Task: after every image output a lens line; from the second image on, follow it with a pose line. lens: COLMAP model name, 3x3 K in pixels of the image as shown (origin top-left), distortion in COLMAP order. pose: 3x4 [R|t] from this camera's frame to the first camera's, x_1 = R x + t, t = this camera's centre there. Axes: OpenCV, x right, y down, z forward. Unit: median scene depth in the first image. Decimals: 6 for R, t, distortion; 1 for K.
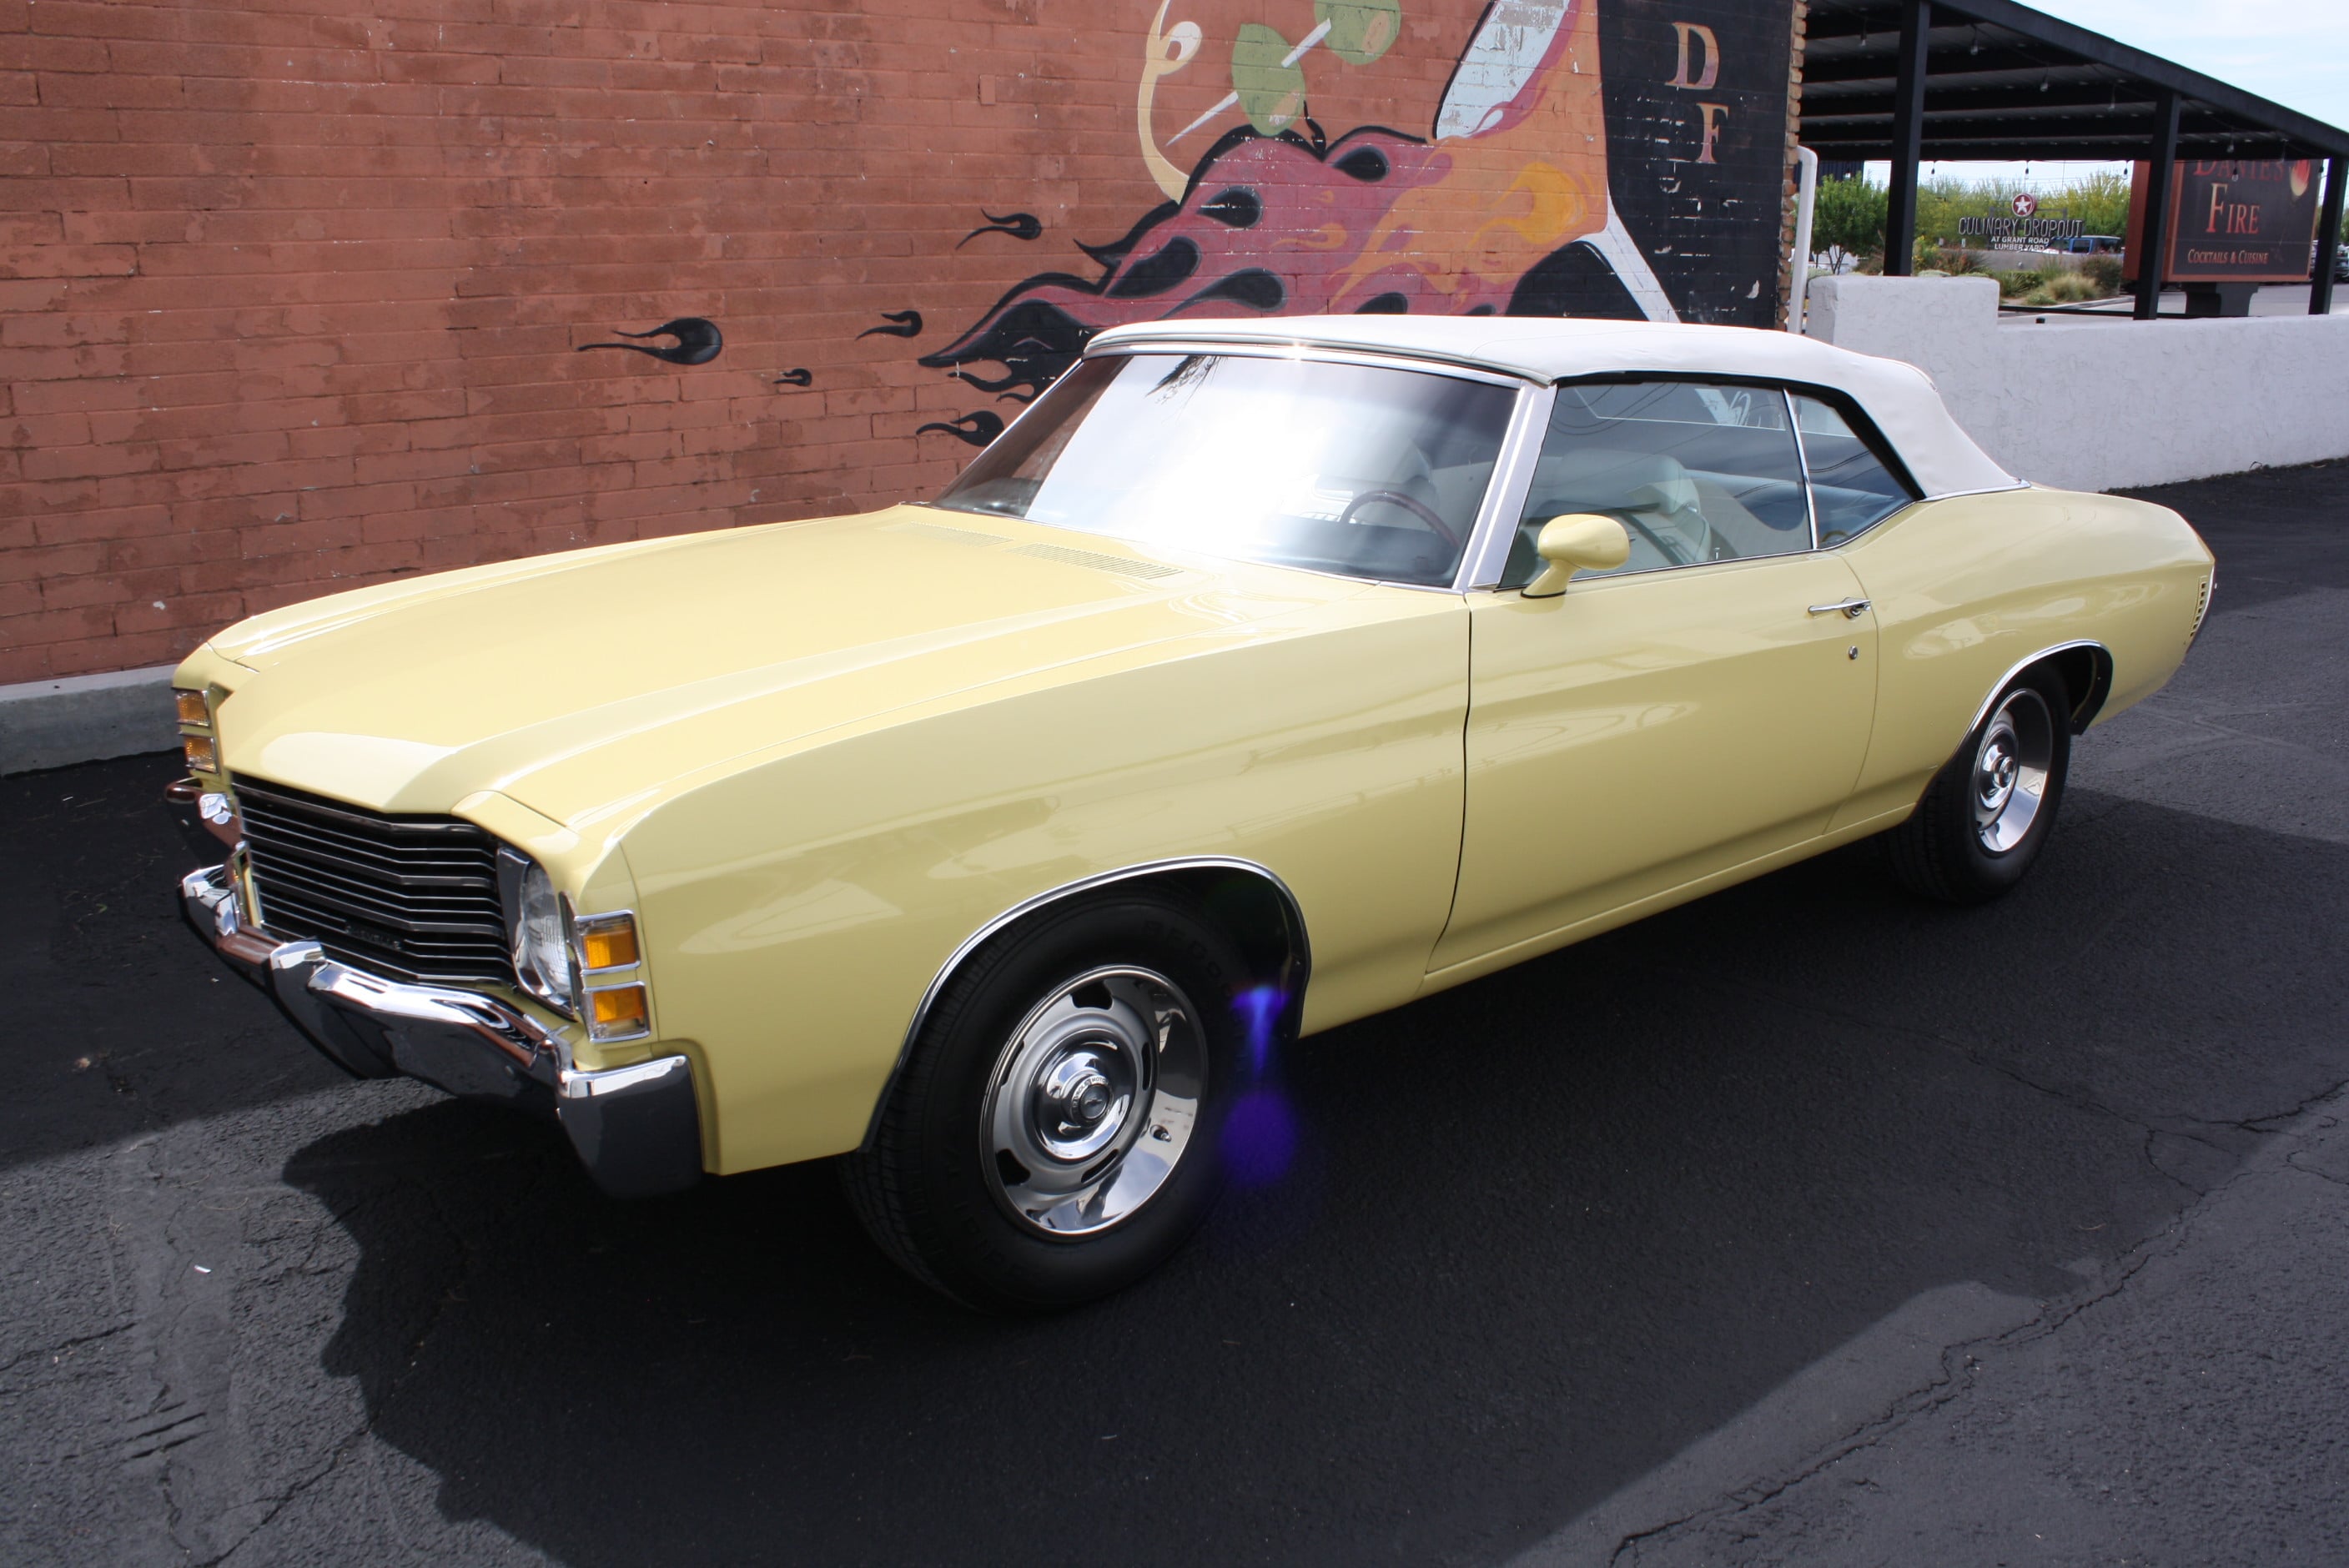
lens RADIAL K [[1983.6, 0, 1206.7], [0, 1983.6, 782.8], [0, 0, 1]] dist [-0.164804, 0.147203]
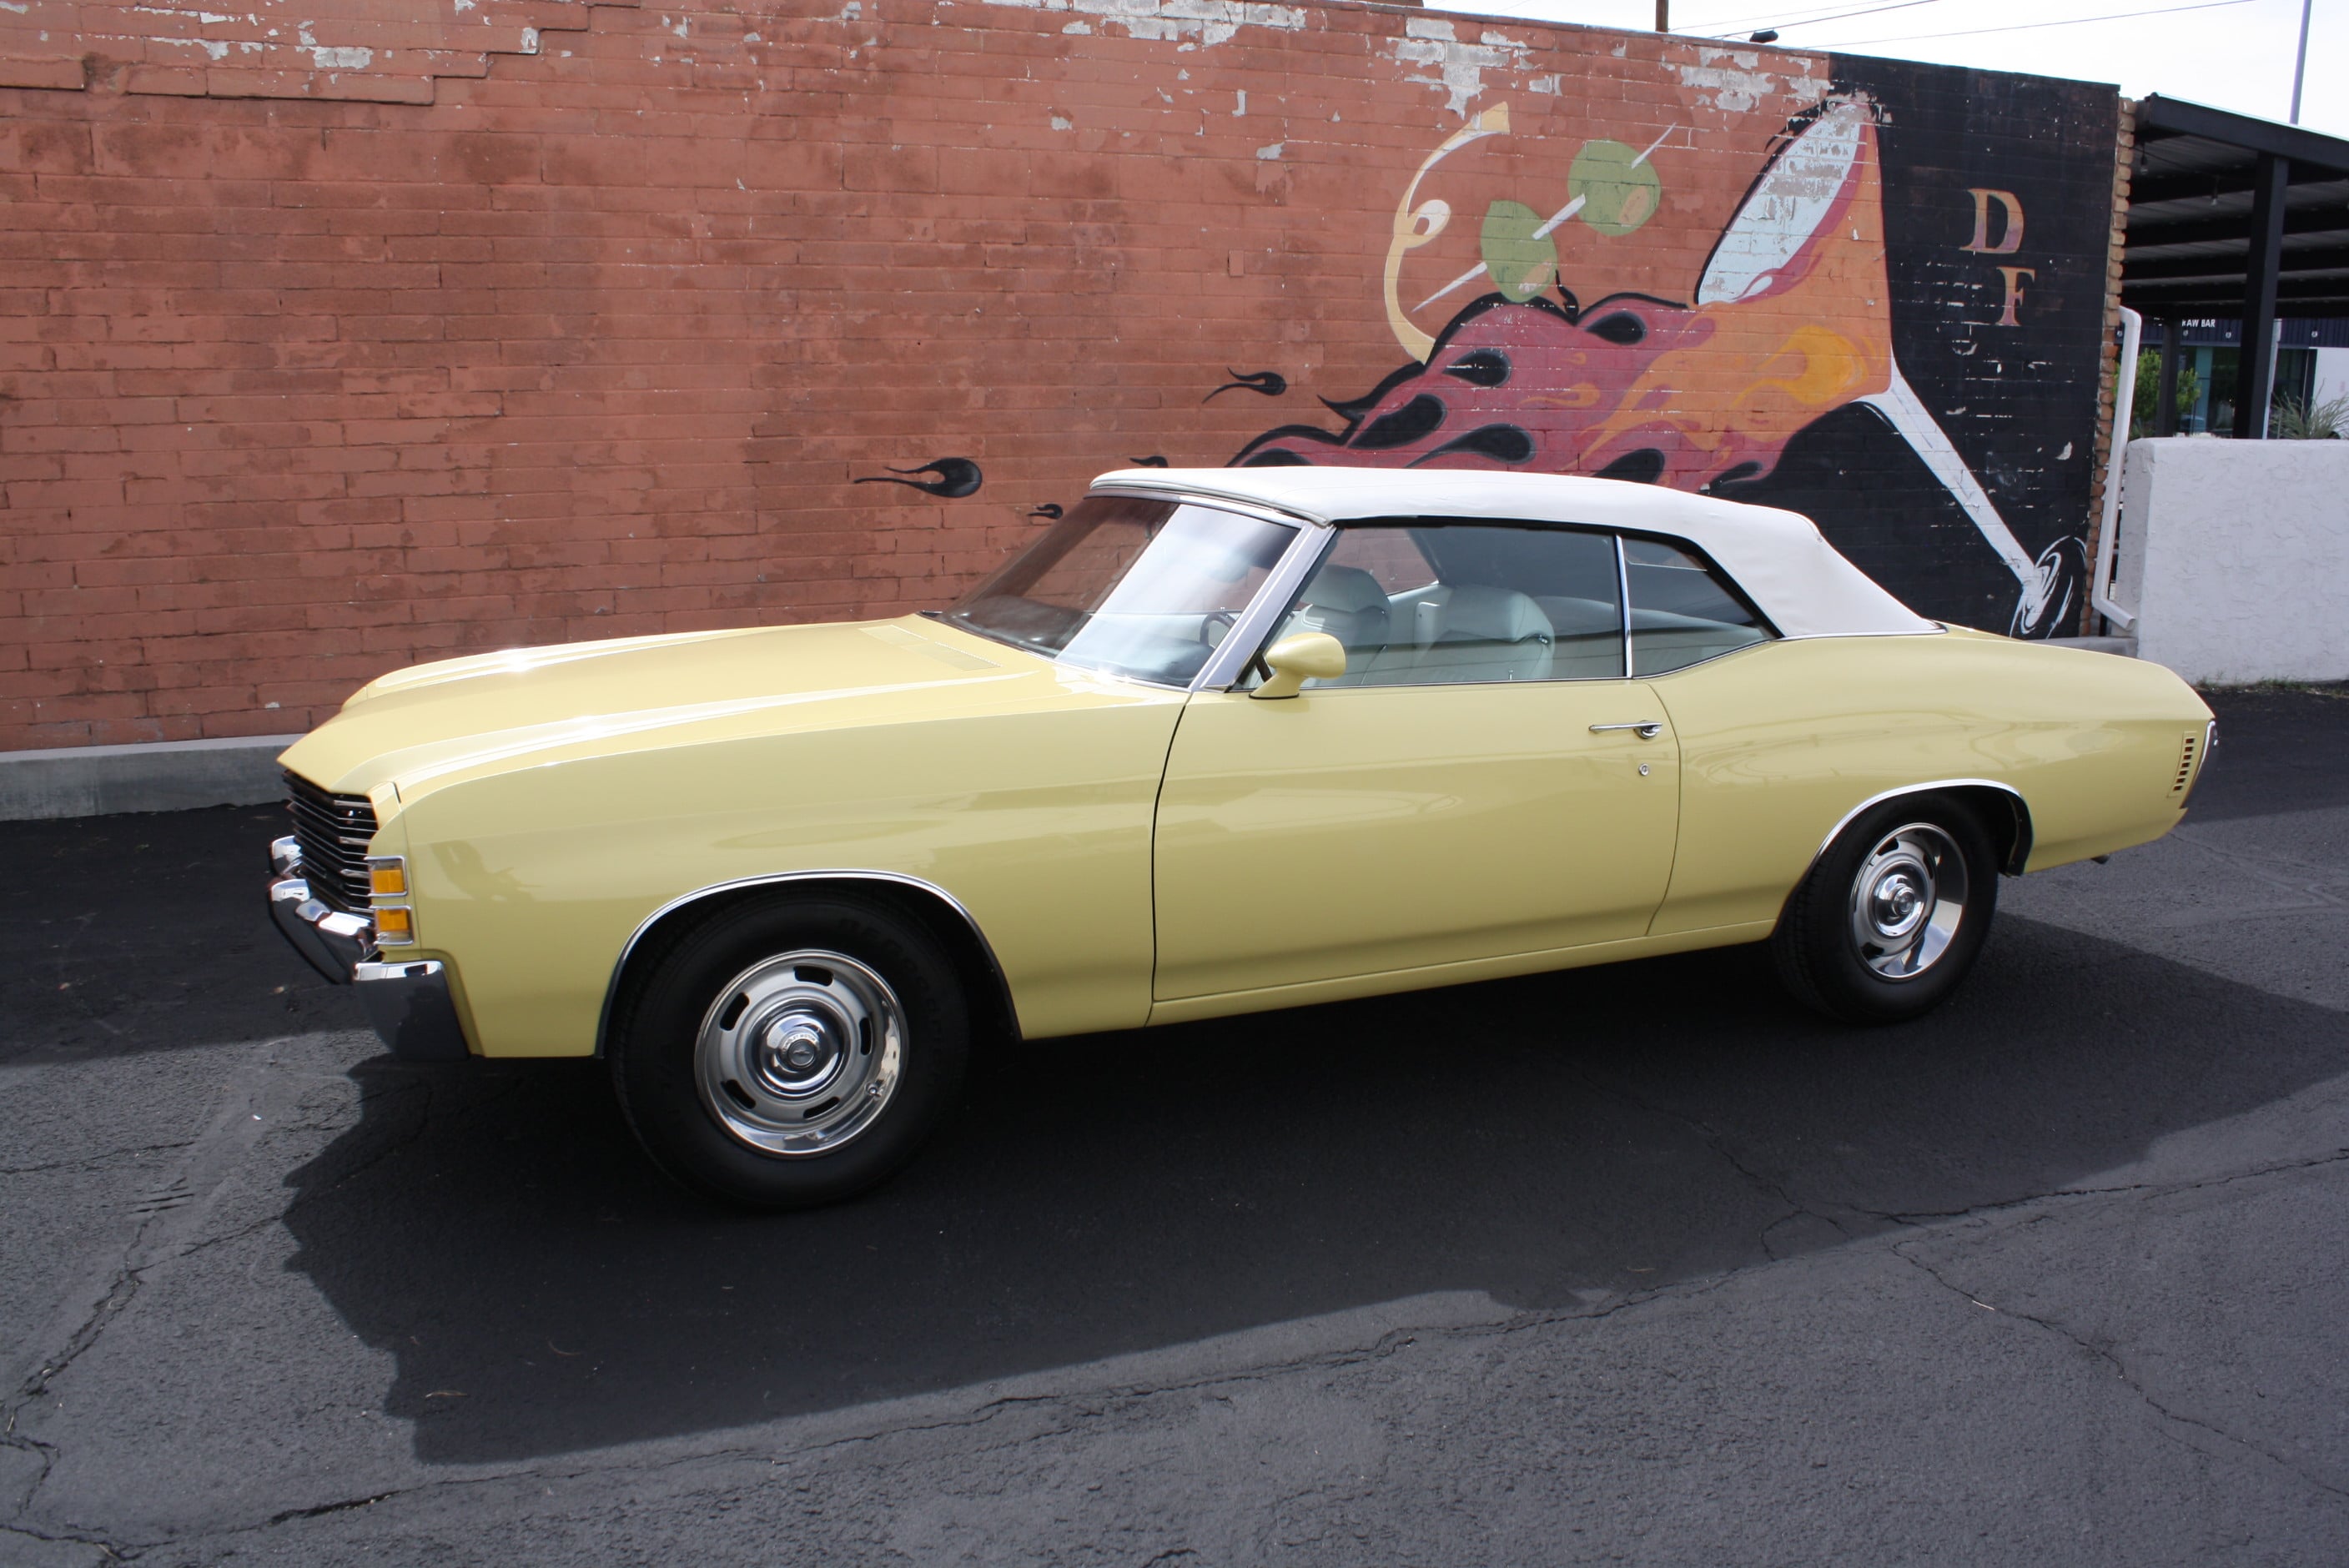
lens RADIAL K [[1983.6, 0, 1206.7], [0, 1983.6, 782.8], [0, 0, 1]] dist [-0.164804, 0.147203]
pose [[0.958864, 0.060008, -0.277449, 0.220223], [-0.079755, 0.994981, -0.060434, 0.015346], [0.272430, 0.080076, 0.958838, -0.079866]]
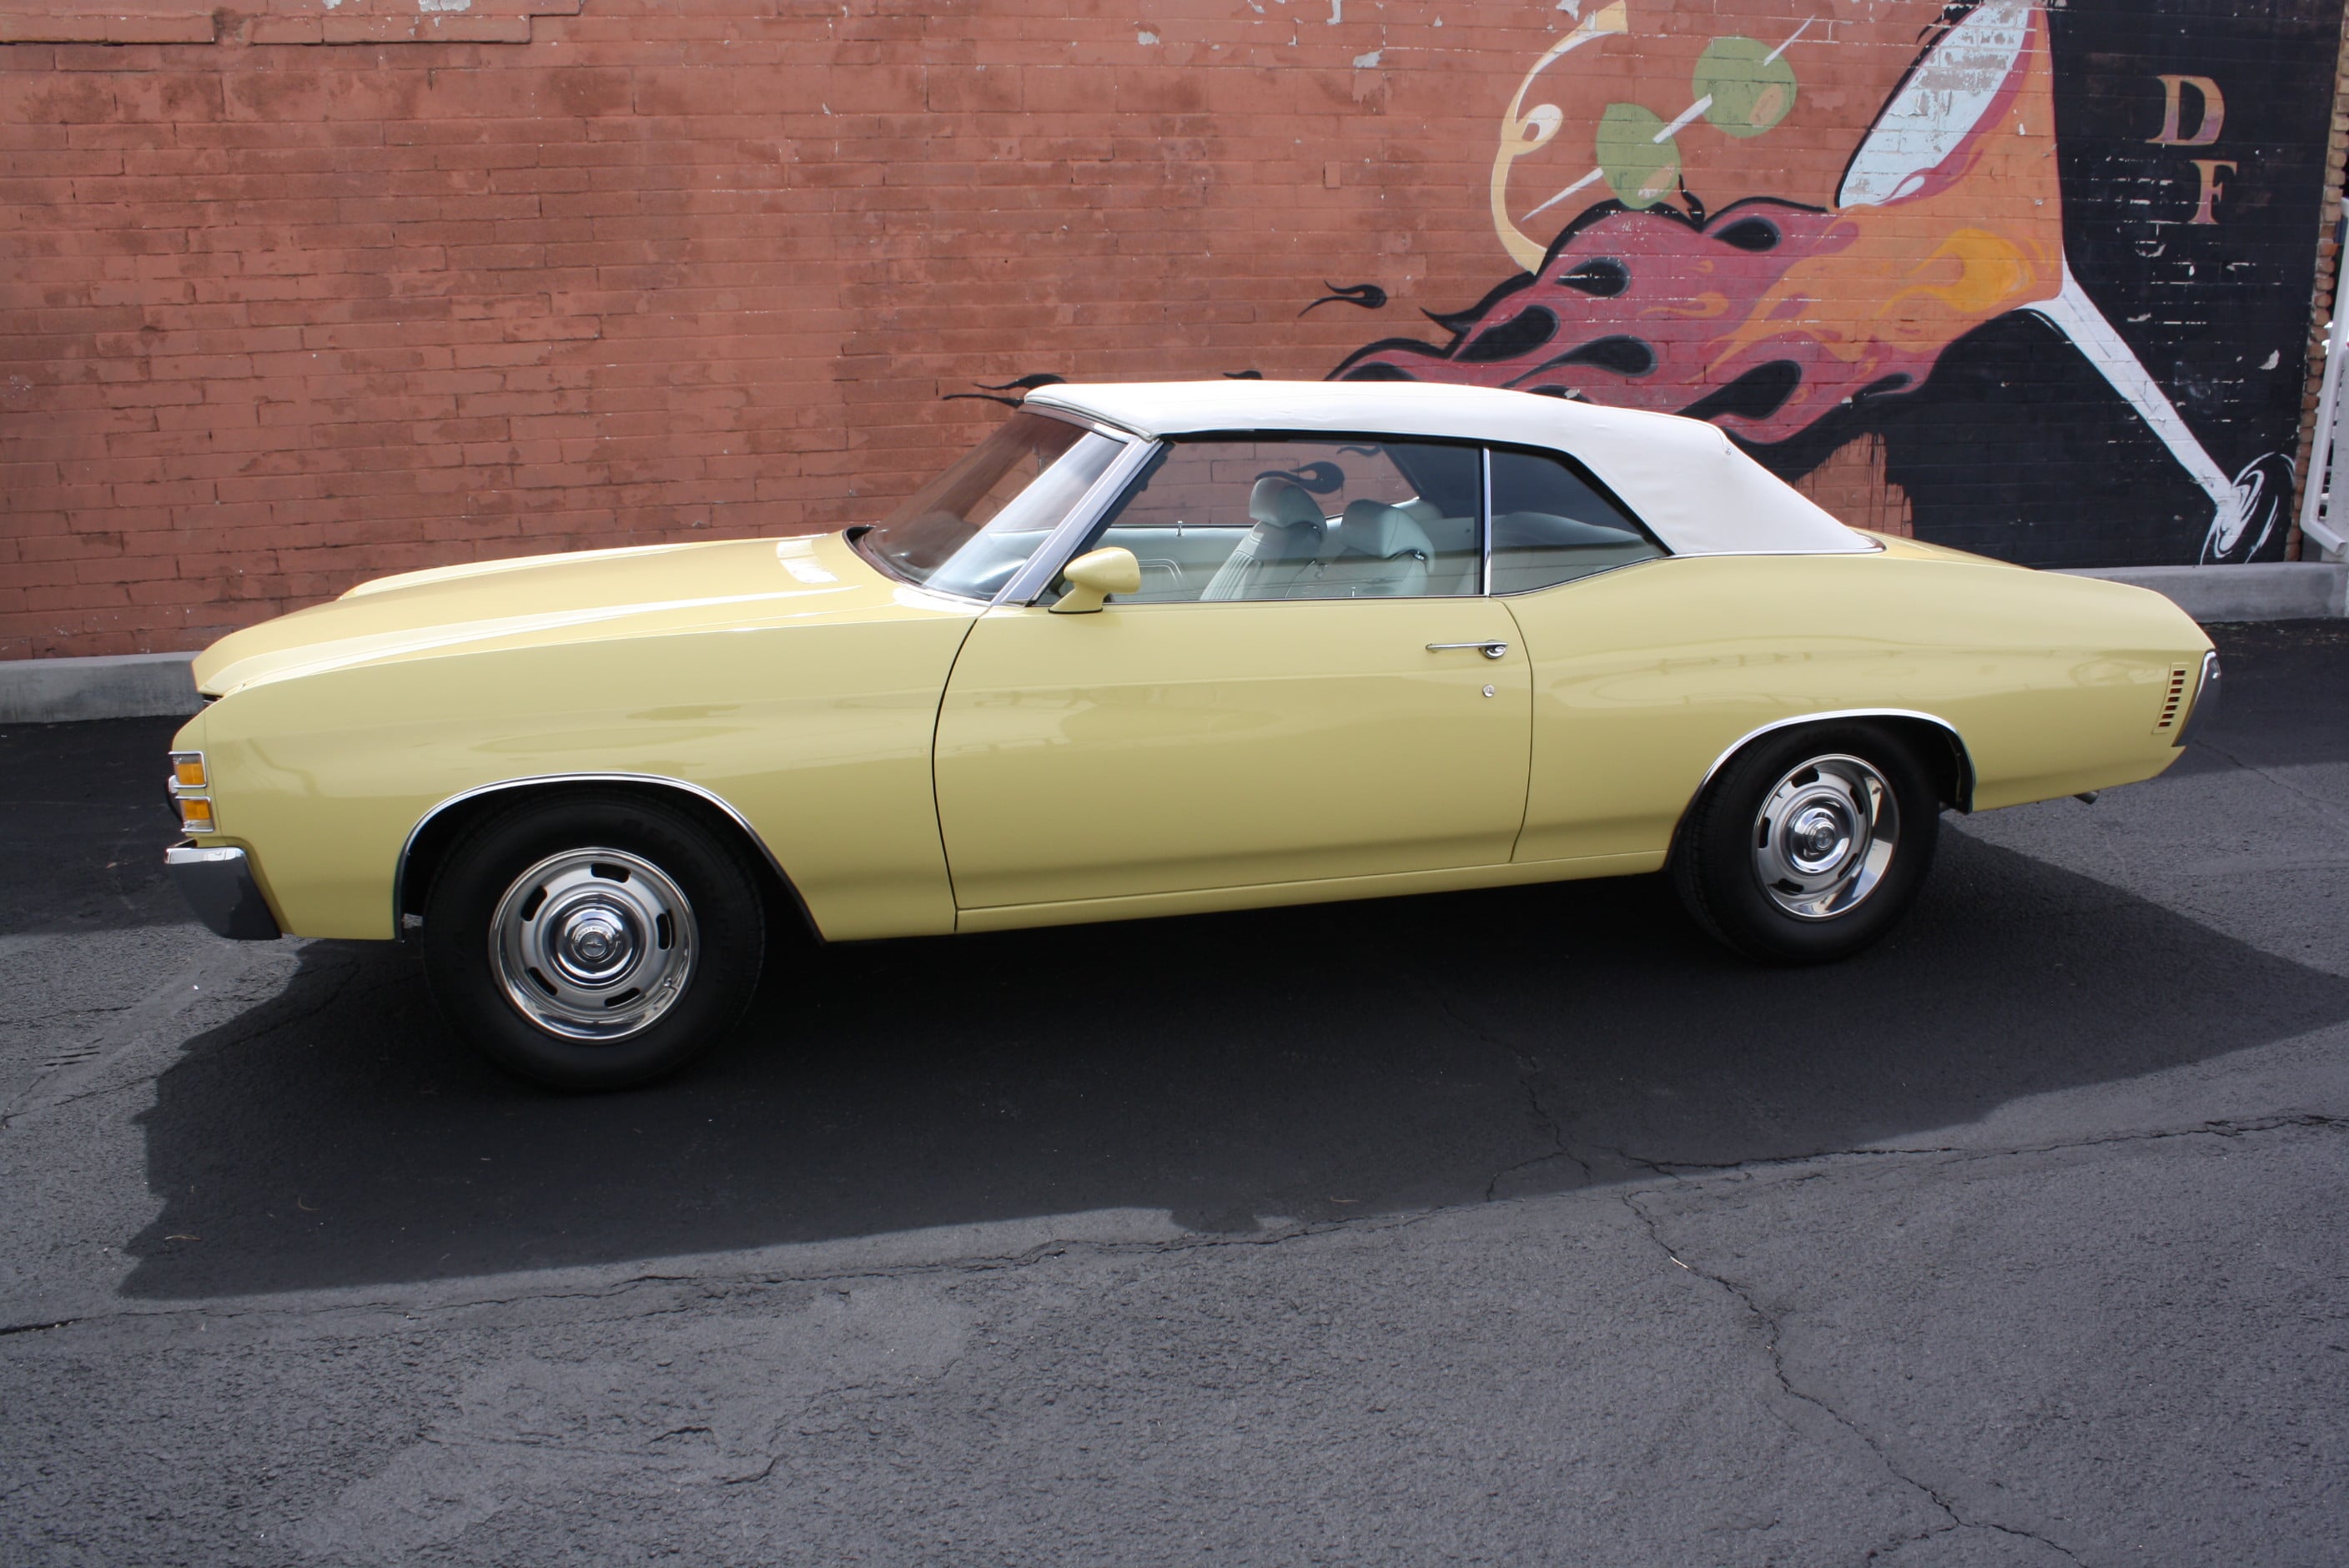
lens RADIAL K [[1983.6, 0, 1206.7], [0, 1983.6, 782.8], [0, 0, 1]] dist [-0.164804, 0.147203]
pose [[0.897291, 0.095618, -0.430959, 0.364120], [-0.106829, 0.994276, -0.001825, 0.000762], [0.428317, 0.047677, 0.902370, -0.029399]]
